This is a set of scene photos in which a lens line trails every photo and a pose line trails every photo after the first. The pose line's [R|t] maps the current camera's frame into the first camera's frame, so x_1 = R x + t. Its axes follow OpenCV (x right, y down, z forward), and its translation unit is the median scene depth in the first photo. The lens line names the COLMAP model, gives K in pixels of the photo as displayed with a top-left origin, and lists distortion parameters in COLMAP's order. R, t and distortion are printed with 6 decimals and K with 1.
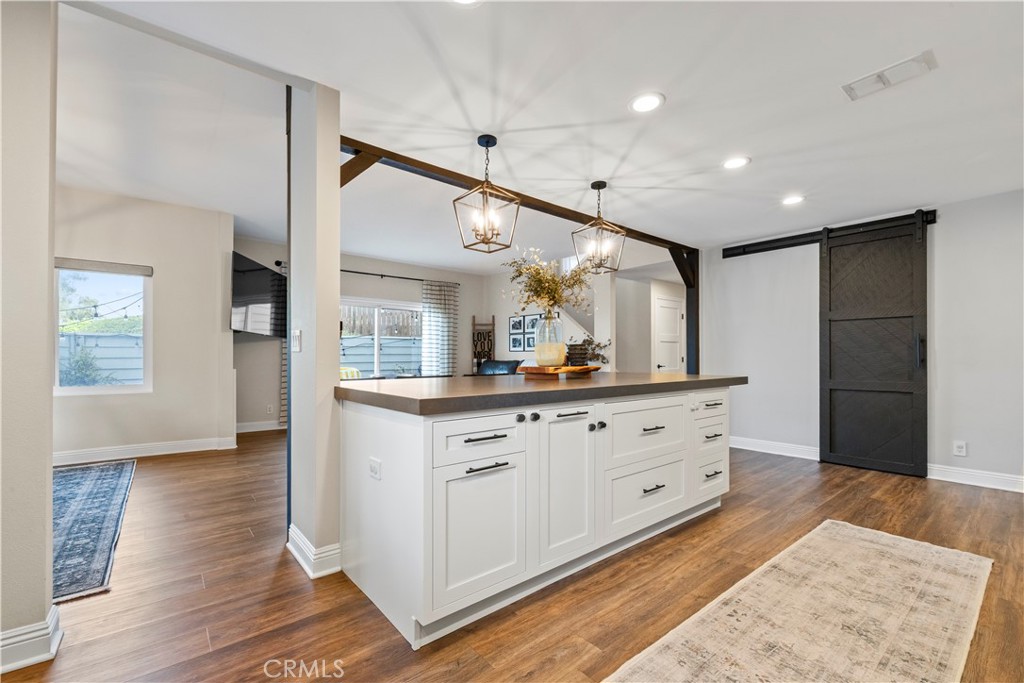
lens RADIAL K [[441.7, 0, 510.8], [0, 441.7, 351.9], [0, 0, 1]] dist [-0.003287, -0.000349]
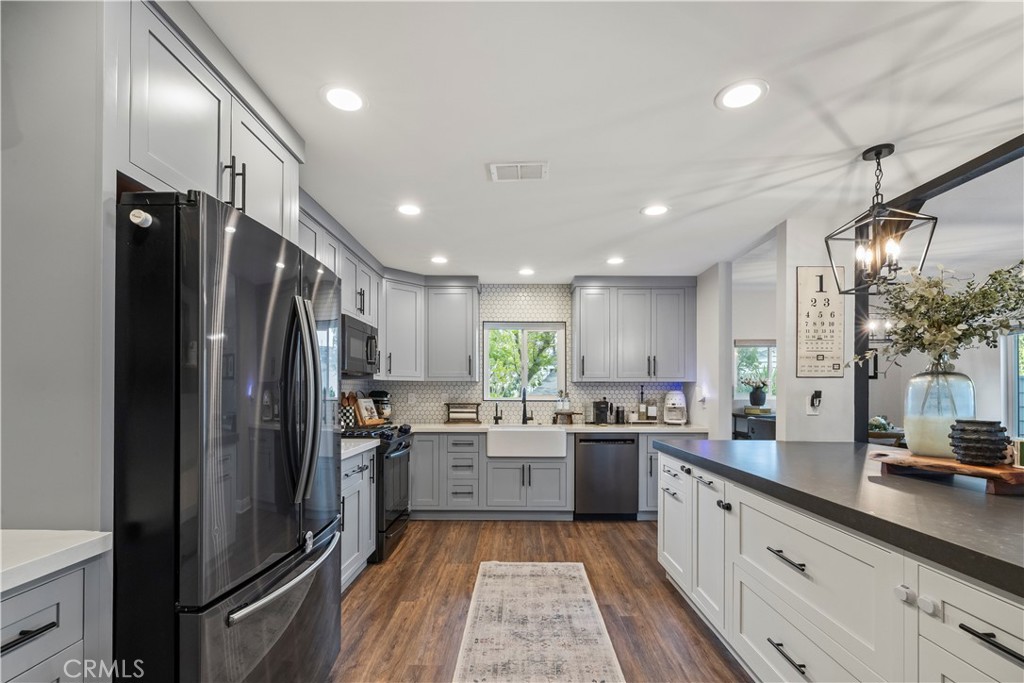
lens RADIAL K [[441.7, 0, 515.1], [0, 441.7, 392.6], [0, 0, 1]] dist [-0.003287, -0.000349]
pose [[-0.641395, -0.002308, -0.767208, 1.032104], [0.004491, 0.999967, -0.006763, -0.057763], [0.767198, -0.007783, -0.641363, 1.091421]]
